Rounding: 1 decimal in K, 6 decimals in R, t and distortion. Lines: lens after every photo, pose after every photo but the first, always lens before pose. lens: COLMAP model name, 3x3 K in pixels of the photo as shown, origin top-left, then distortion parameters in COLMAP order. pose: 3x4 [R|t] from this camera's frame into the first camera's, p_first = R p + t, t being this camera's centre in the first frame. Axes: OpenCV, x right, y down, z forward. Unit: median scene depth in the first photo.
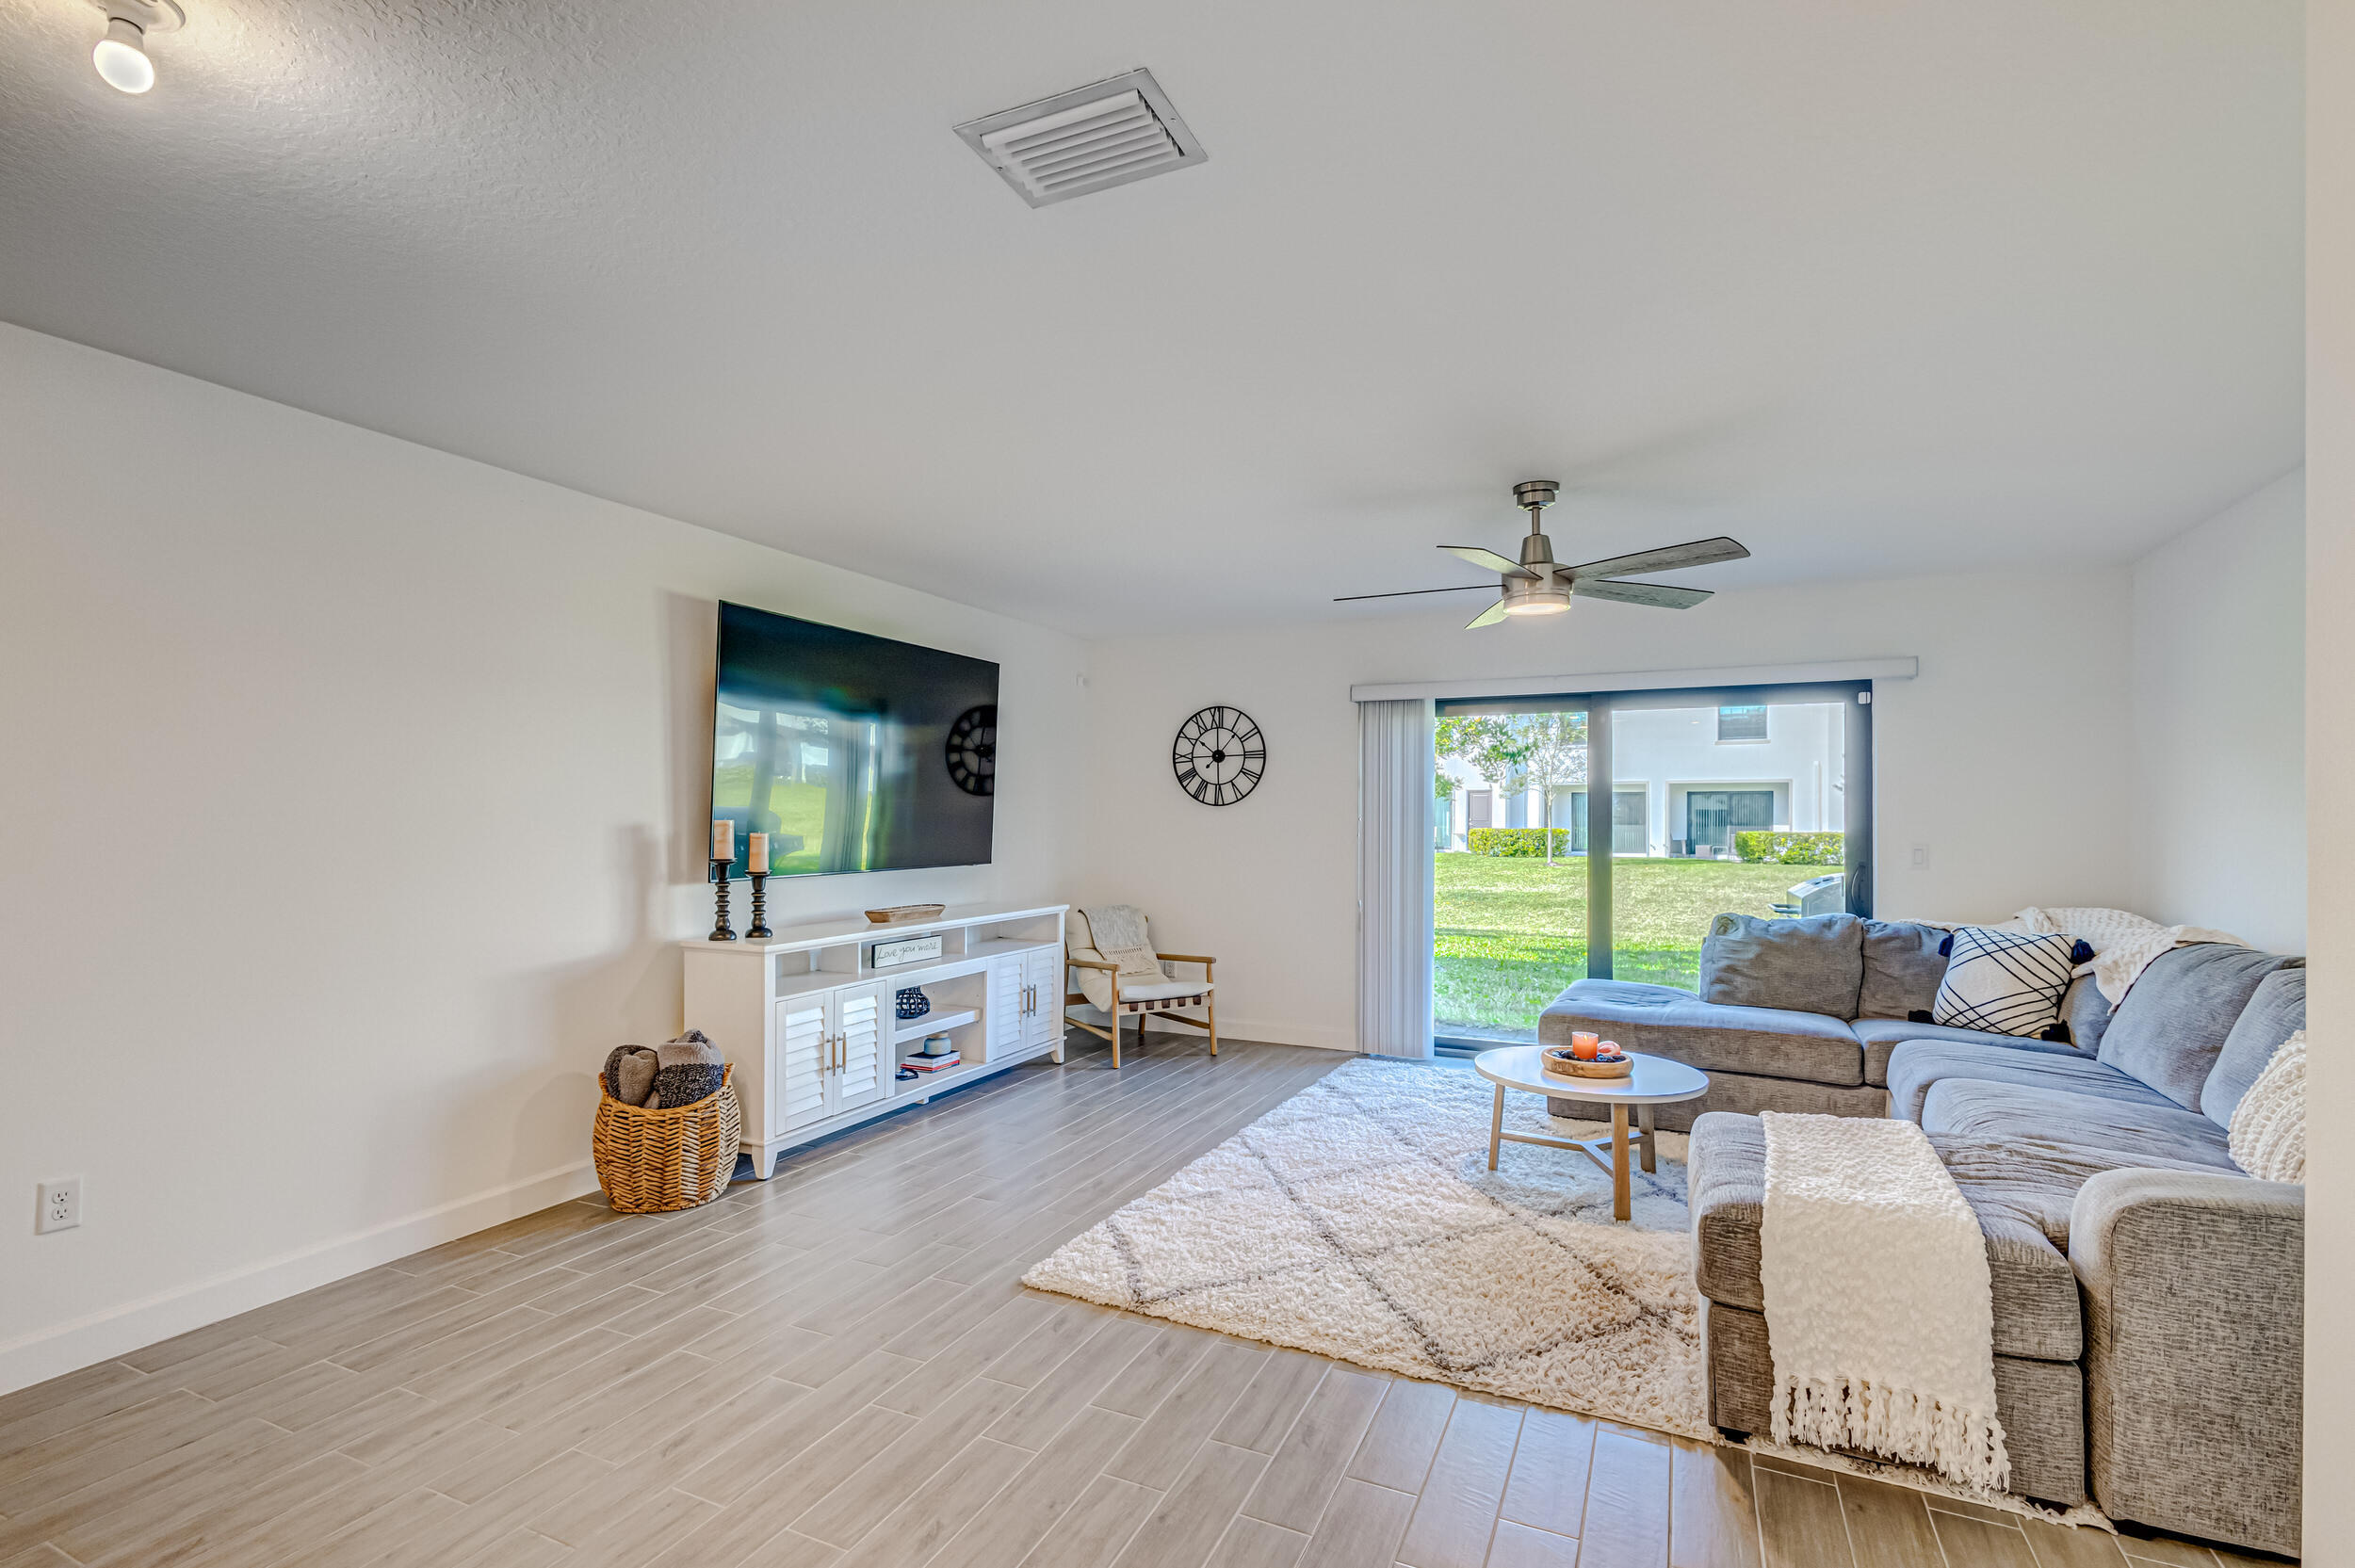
lens RADIAL K [[1106.3, 0, 1179.1], [0, 1106.3, 800.4], [0, 0, 1]] dist [0.013309, -0.004073]
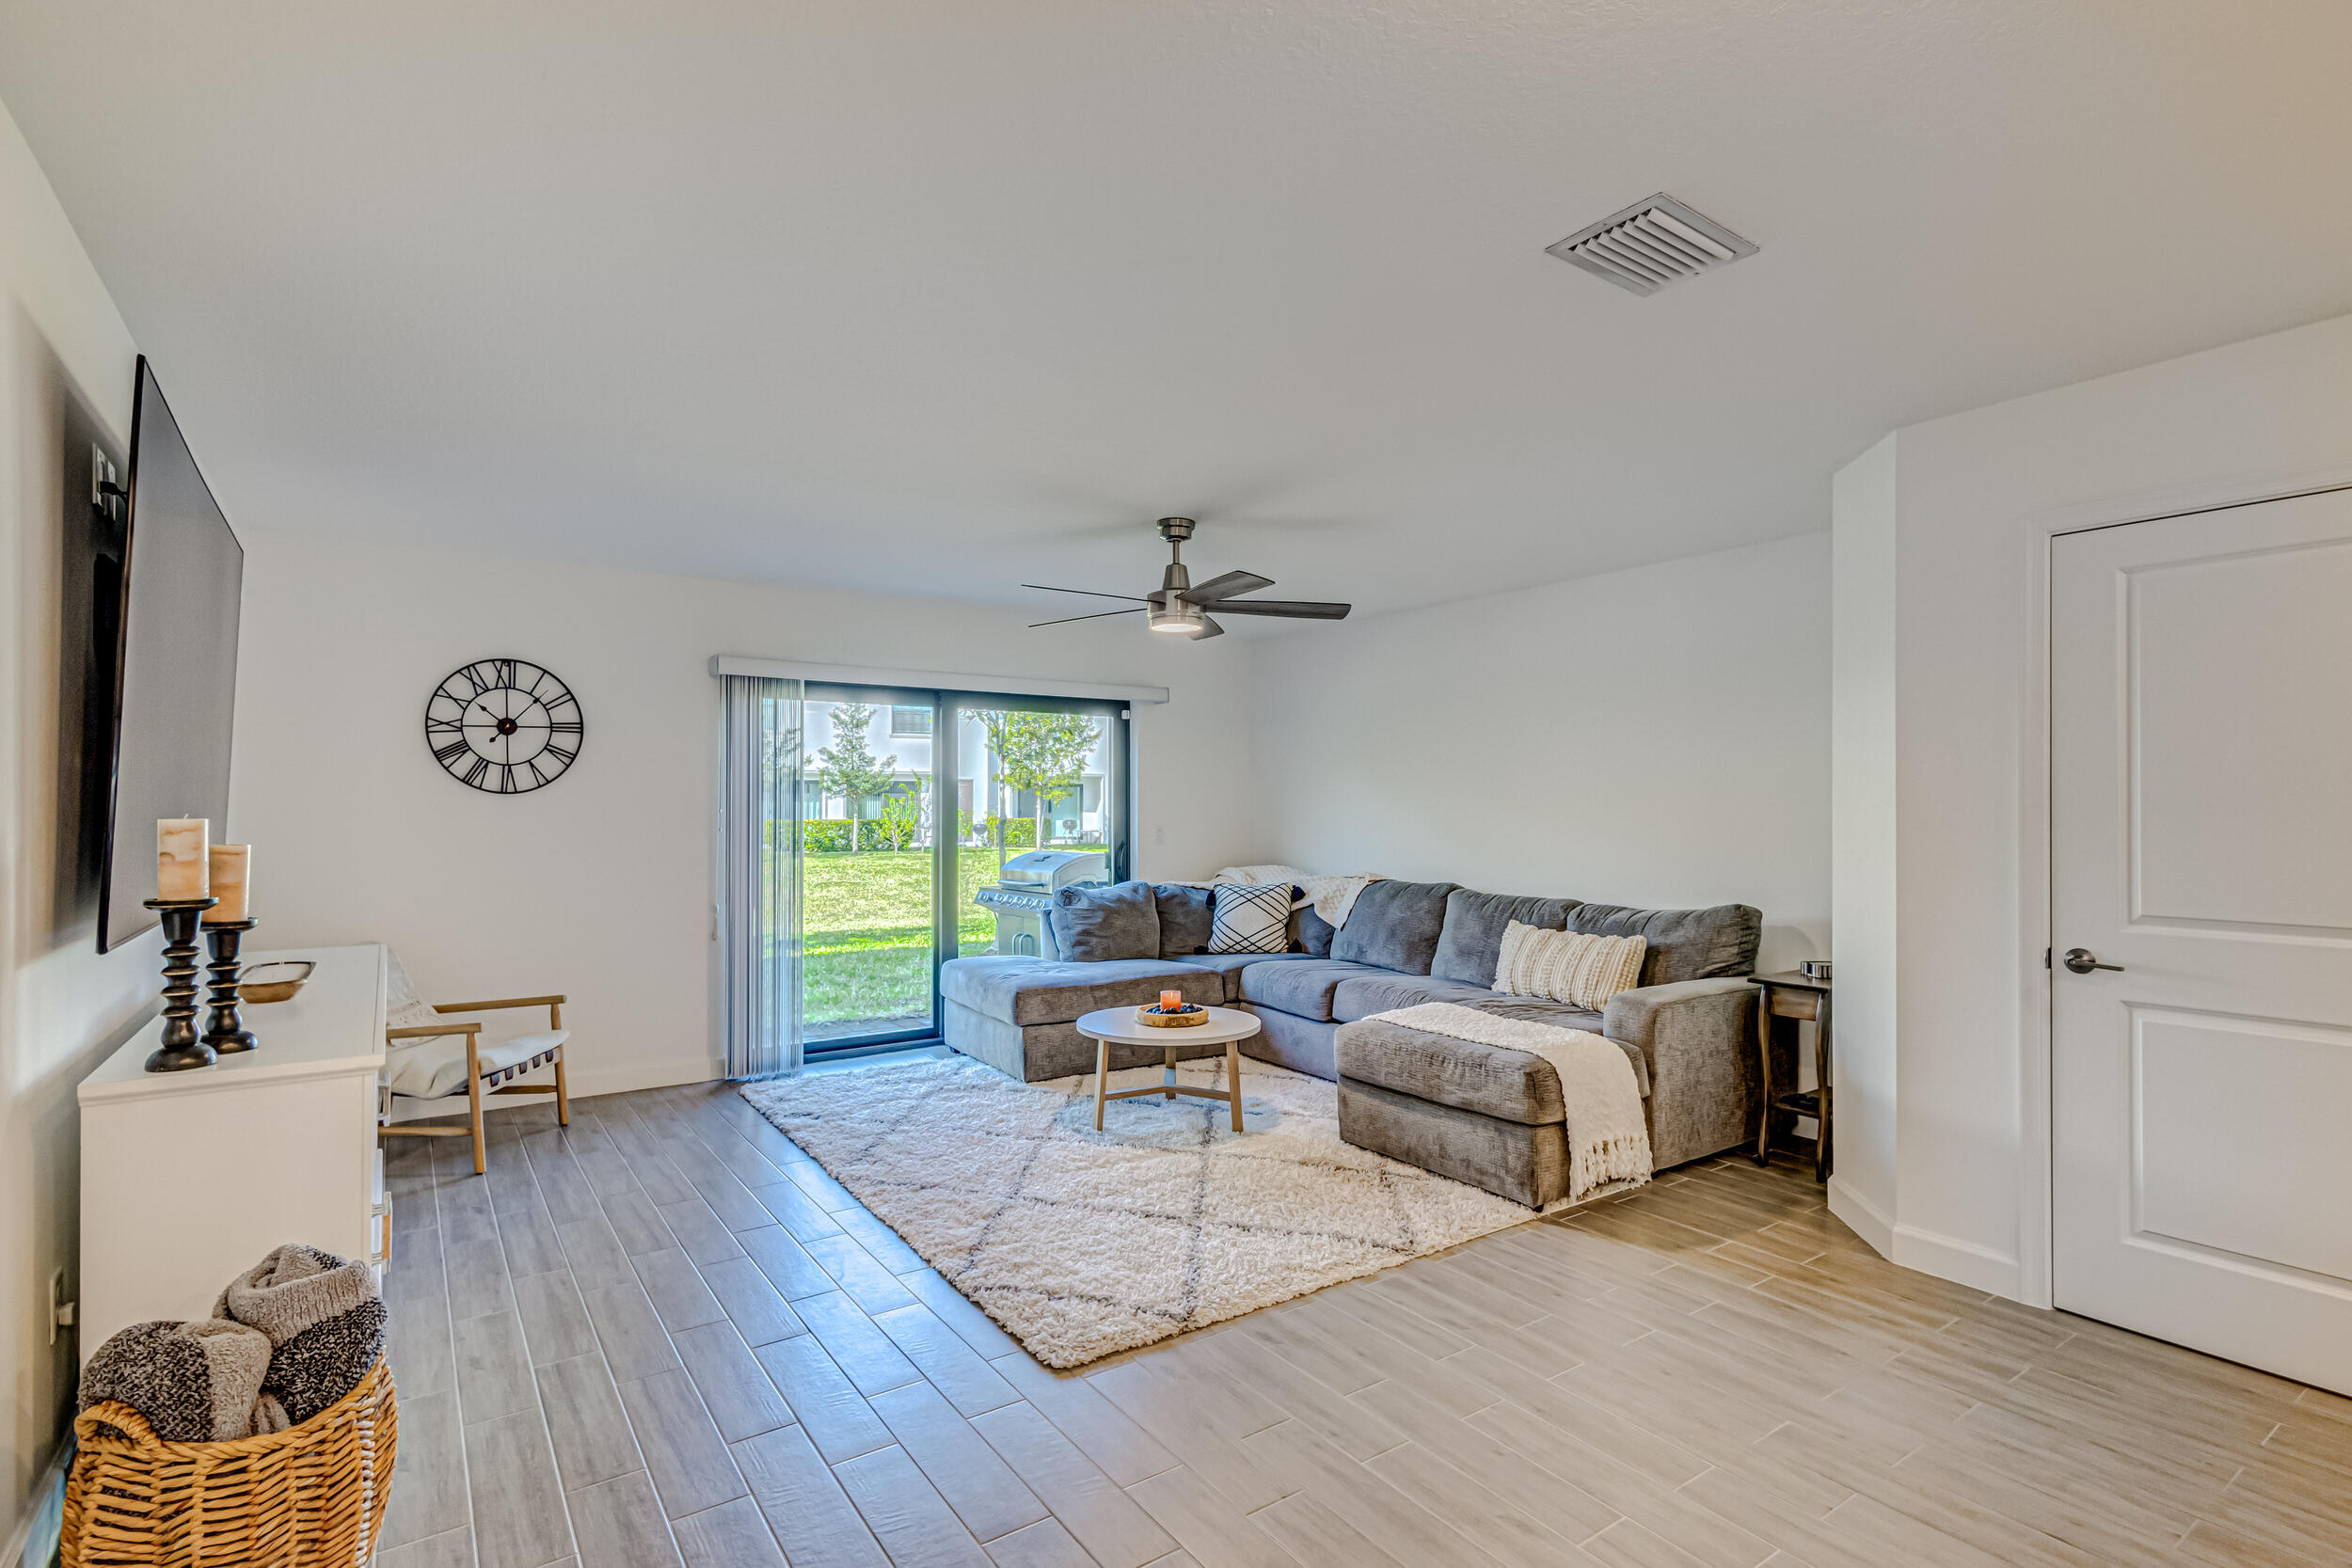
lens RADIAL K [[1104.9, 0, 1191.3], [0, 1104.9, 788.9], [0, 0, 1]] dist [0.013309, -0.004073]
pose [[0.498214, 0.010994, 0.866985, -0.486494], [-0.011092, 0.999919, -0.006306, 0.001700], [-0.866983, -0.006475, 0.498295, 0.297204]]
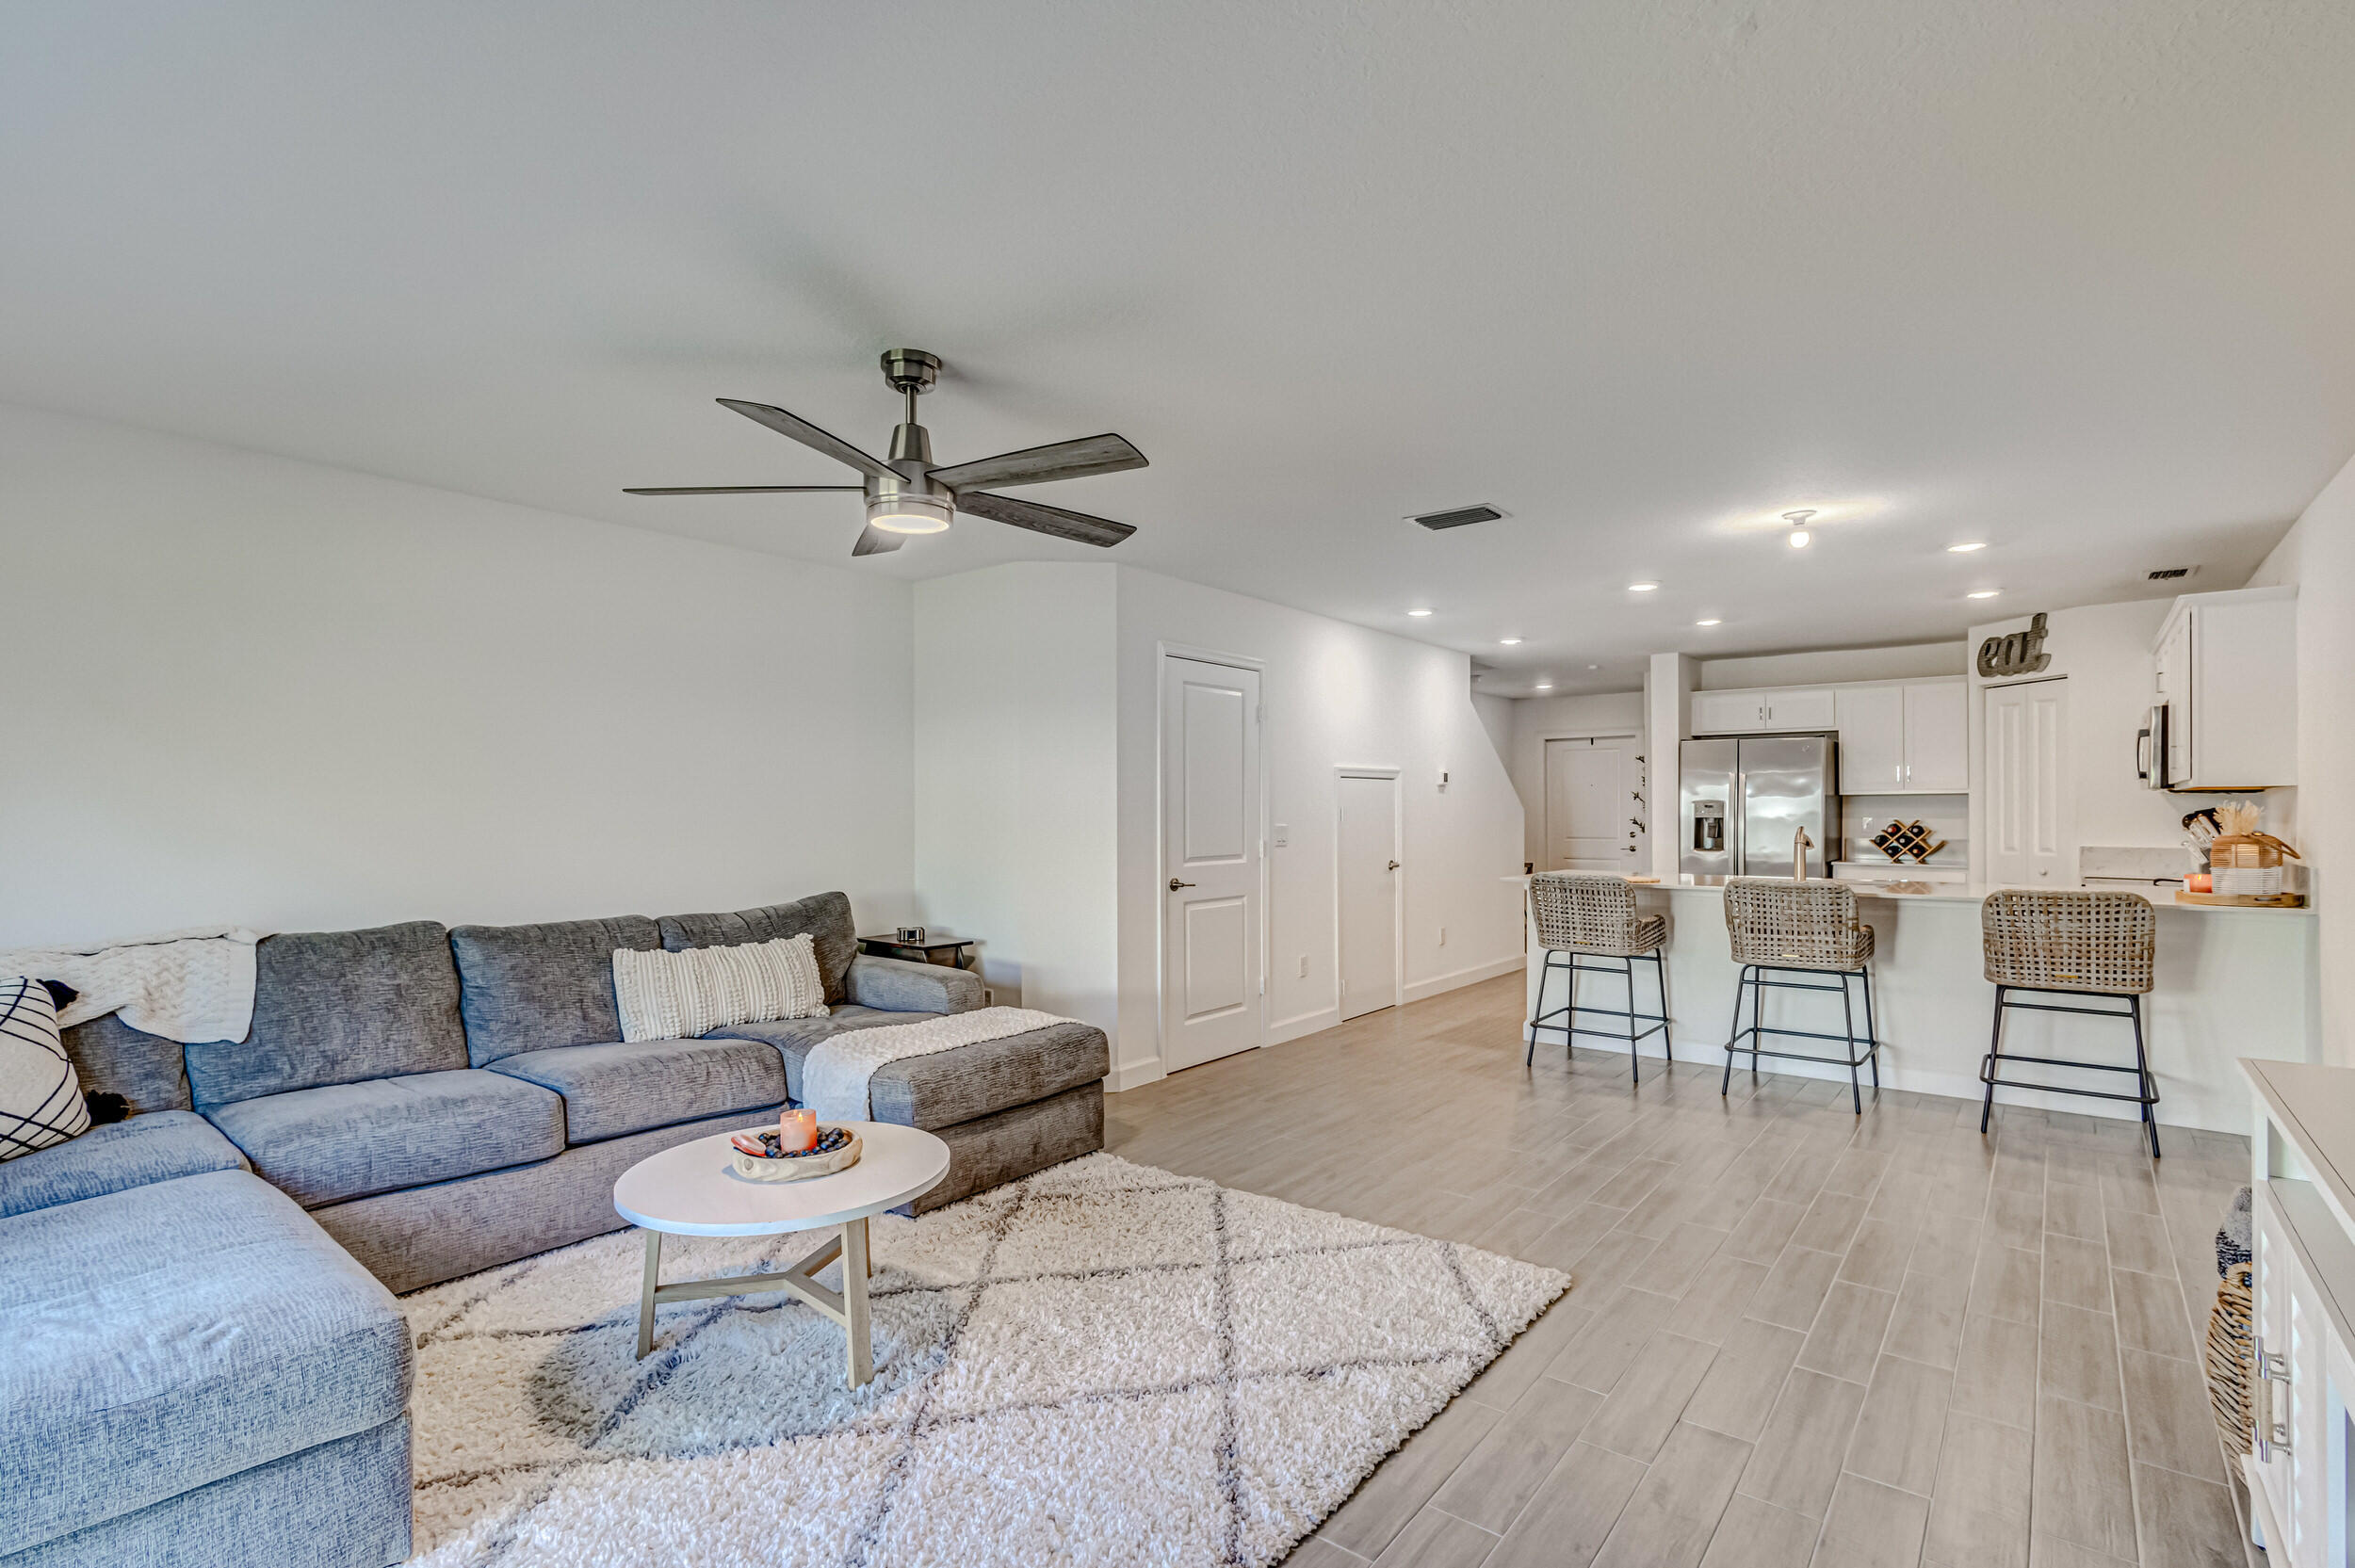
lens RADIAL K [[1106.3, 0, 1169.3], [0, 1106.3, 801.1], [0, 0, 1]] dist [0.013309, -0.004073]
pose [[-0.969306, -0.001505, 0.245853, -0.025470], [-0.005868, 0.999838, -0.017014, 0.019201], [-0.245788, -0.017934, -0.969158, 1.212736]]
